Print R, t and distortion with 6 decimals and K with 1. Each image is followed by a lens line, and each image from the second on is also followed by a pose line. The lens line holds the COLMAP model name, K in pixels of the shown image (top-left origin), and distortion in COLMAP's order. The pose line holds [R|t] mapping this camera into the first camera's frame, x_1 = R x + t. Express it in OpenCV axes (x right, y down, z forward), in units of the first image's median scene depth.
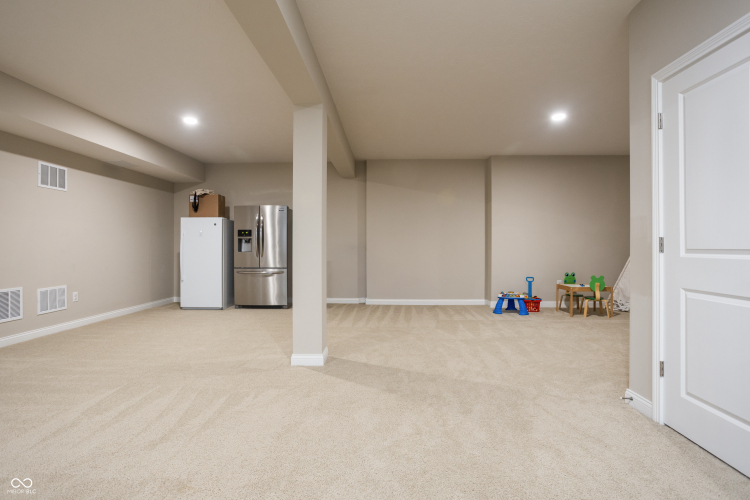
lens RADIAL K [[381.8, 0, 378.9], [0, 381.8, 248.3], [0, 0, 1]] dist [-0.027707, 0.008501]
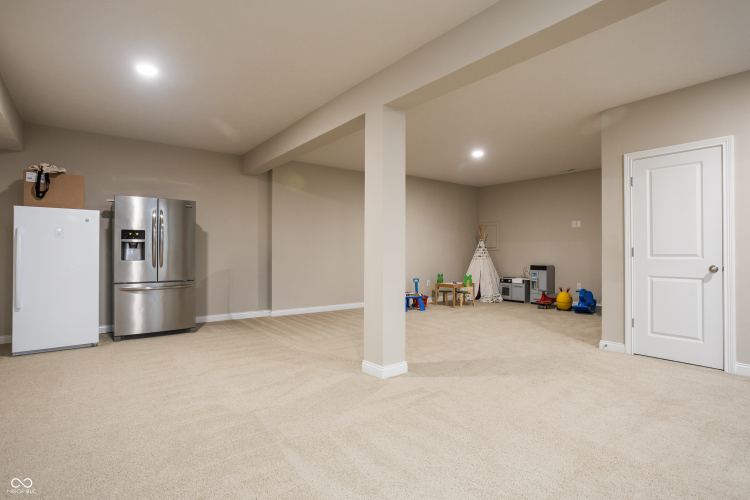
lens RADIAL K [[381.8, 0, 382.1], [0, 381.8, 249.7], [0, 0, 1]] dist [-0.027707, 0.008501]
pose [[0.760082, 0.006587, 0.649793, -0.463034], [0.003174, 0.999899, -0.013849, 0.000196], [-0.649819, 0.012589, 0.759985, 0.152519]]
